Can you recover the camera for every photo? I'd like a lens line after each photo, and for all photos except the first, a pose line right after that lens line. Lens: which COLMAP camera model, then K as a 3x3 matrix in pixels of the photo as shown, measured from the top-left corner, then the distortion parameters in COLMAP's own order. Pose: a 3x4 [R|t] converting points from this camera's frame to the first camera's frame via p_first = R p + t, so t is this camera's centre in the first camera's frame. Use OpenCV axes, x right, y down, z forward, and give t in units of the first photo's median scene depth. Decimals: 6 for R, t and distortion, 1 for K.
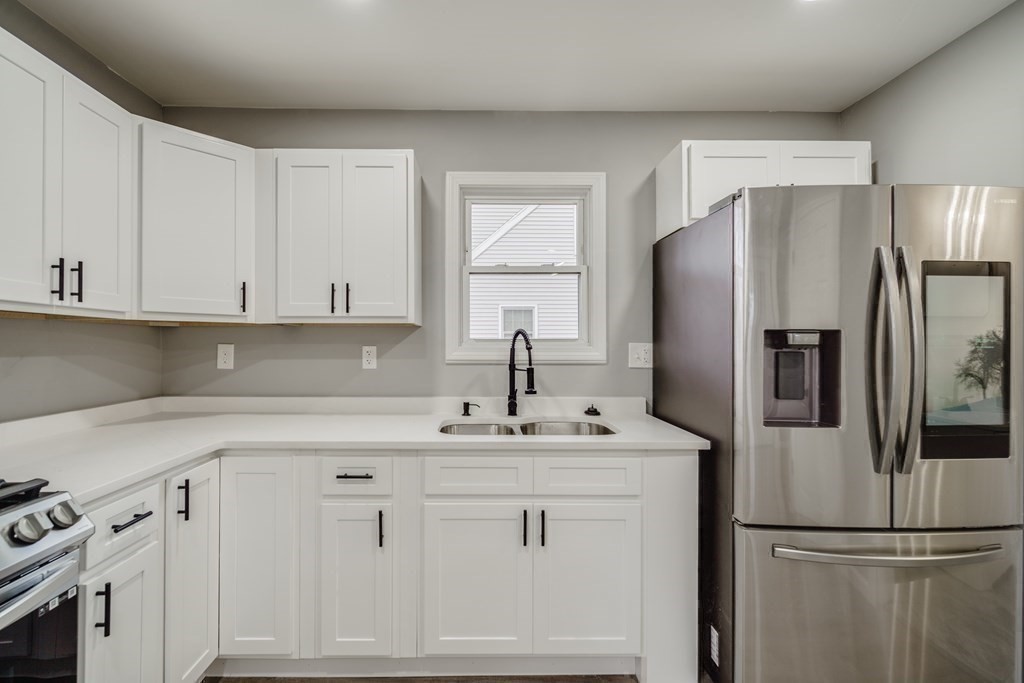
lens RADIAL K [[461.6, 0, 482.2], [0, 461.6, 341.6], [0, 0, 1]] dist [0.000987, -0.000027]
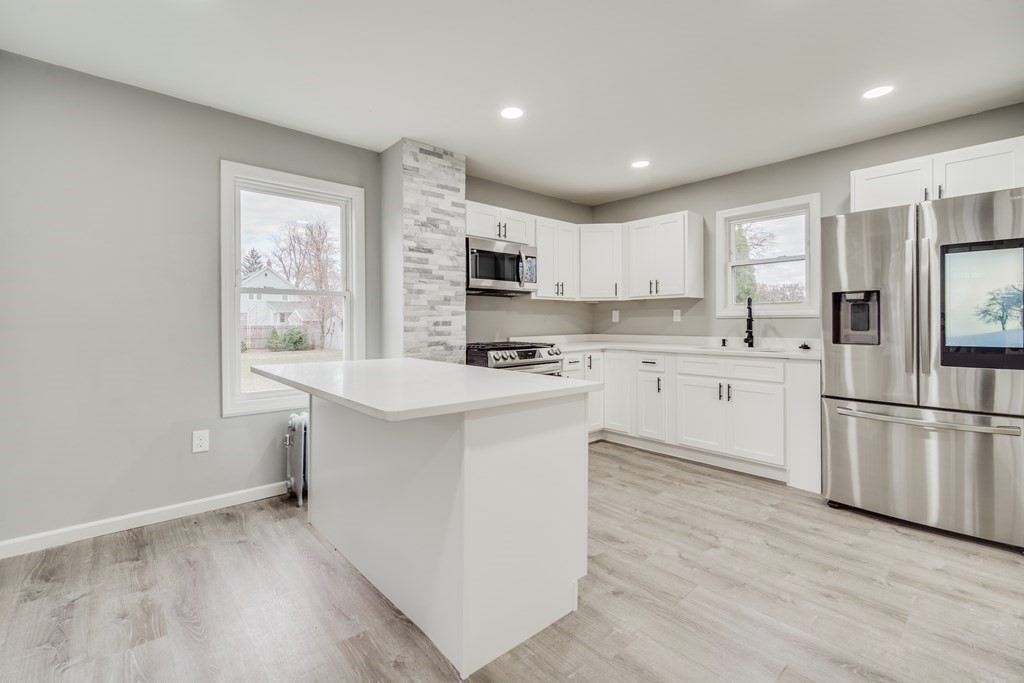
lens RADIAL K [[455.9, 0, 515.1], [0, 455.9, 319.2], [0, 0, 1]] dist [-0.002355, -0.000626]
pose [[0.659936, -0.010279, -0.751251, 0.869469], [0.011640, 0.999926, -0.003456, 0.056701], [0.751231, -0.006464, 0.660007, -0.900367]]
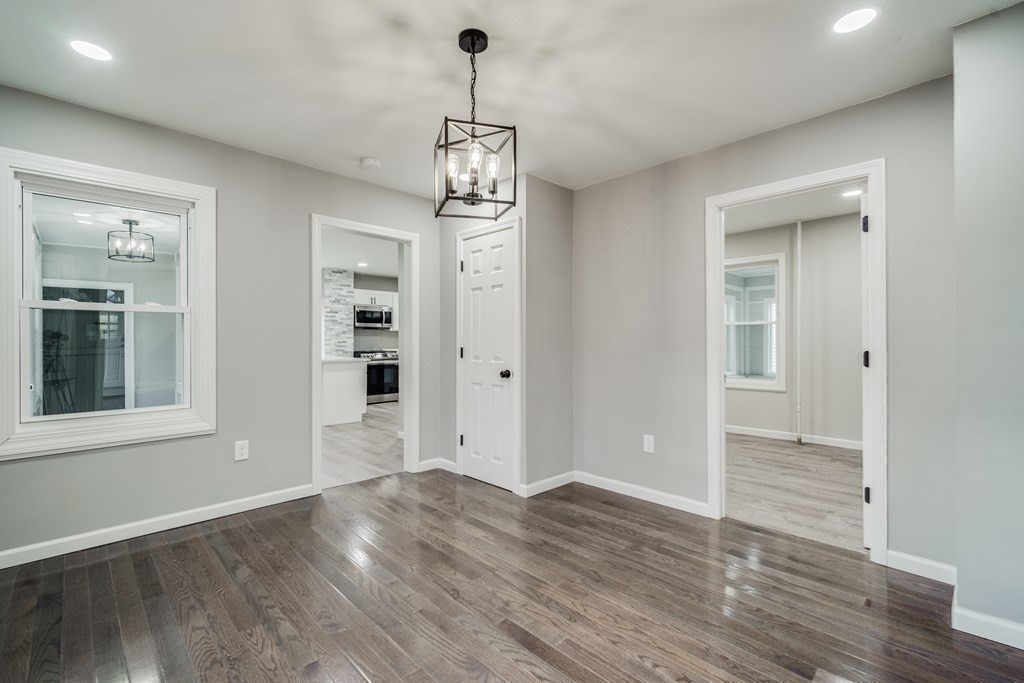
lens RADIAL K [[451.1, 0, 506.5], [0, 451.1, 338.0], [0, 0, 1]] dist [-0.001166, -0.000677]
pose [[0.683703, -0.007492, -0.729722, 3.410866], [0.008074, 0.999964, -0.002702, 0.050103], [0.729716, -0.004044, 0.683738, -1.685140]]
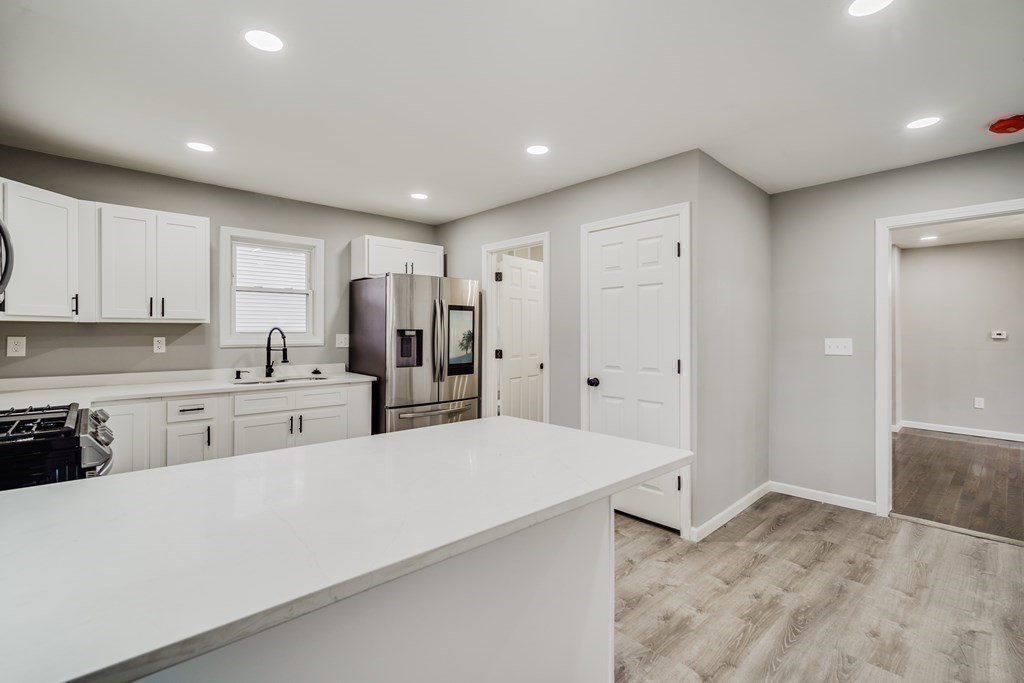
lens RADIAL K [[465.1, 0, 514.8], [0, 465.1, 322.5], [0, 0, 1]] dist [0.000279, -0.000173]
pose [[0.739431, 0.011884, 0.673127, -0.476328], [-0.002427, 0.999885, -0.014988, -0.019928], [-0.673228, 0.009449, 0.739375, -1.002257]]
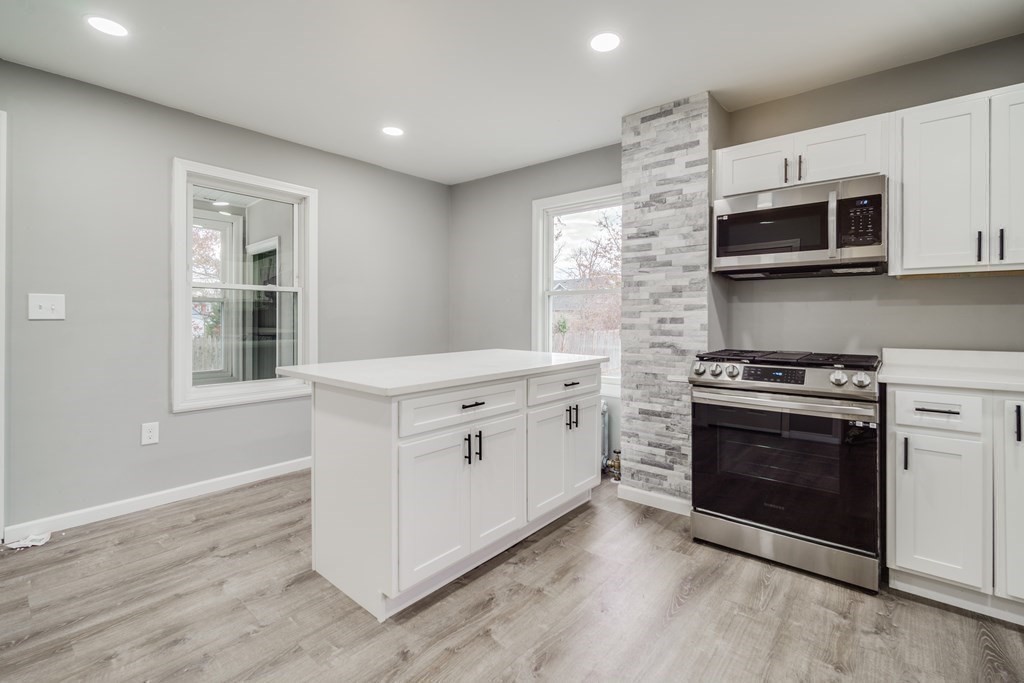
lens RADIAL K [[455.9, 0, 515.1], [0, 455.9, 319.2], [0, 0, 1]] dist [-0.002355, -0.000626]
pose [[-0.653554, -0.005996, -0.756856, 0.746125], [-0.001552, 0.999977, -0.006582, 0.069349], [0.756879, -0.003127, -0.653548, 0.572530]]
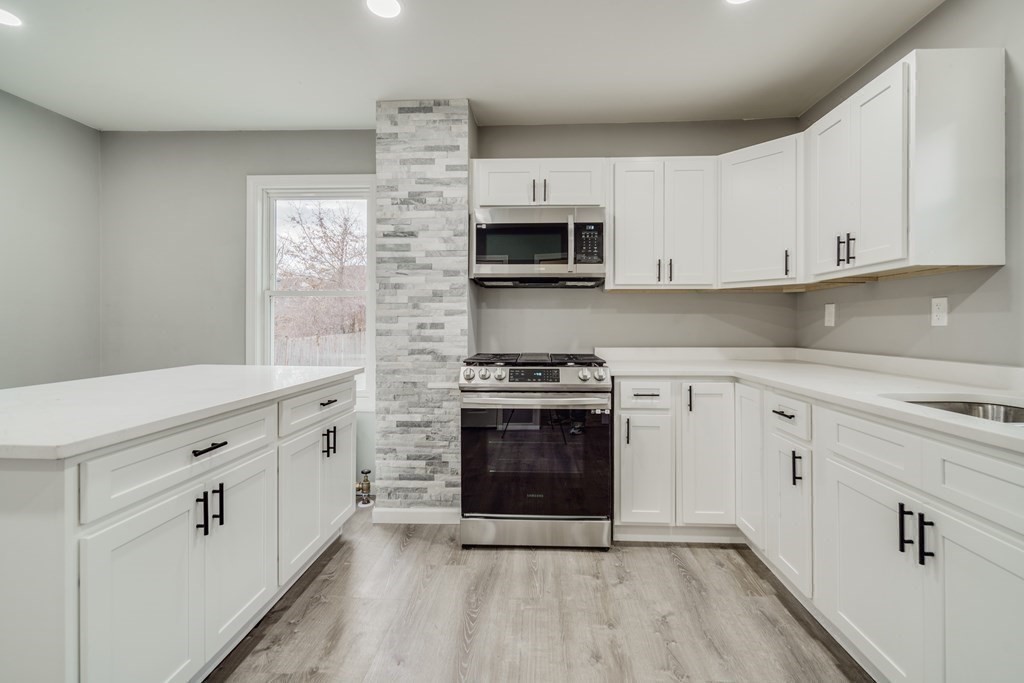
lens RADIAL K [[458.5, 0, 515.1], [0, 458.5, 325.0], [0, 0, 1]] dist [-0.001636, -0.000631]
pose [[-0.065131, -0.005170, -0.997863, 0.714864], [0.004122, 0.999977, -0.005450, 0.069304], [0.997868, -0.004468, -0.065108, 0.360647]]
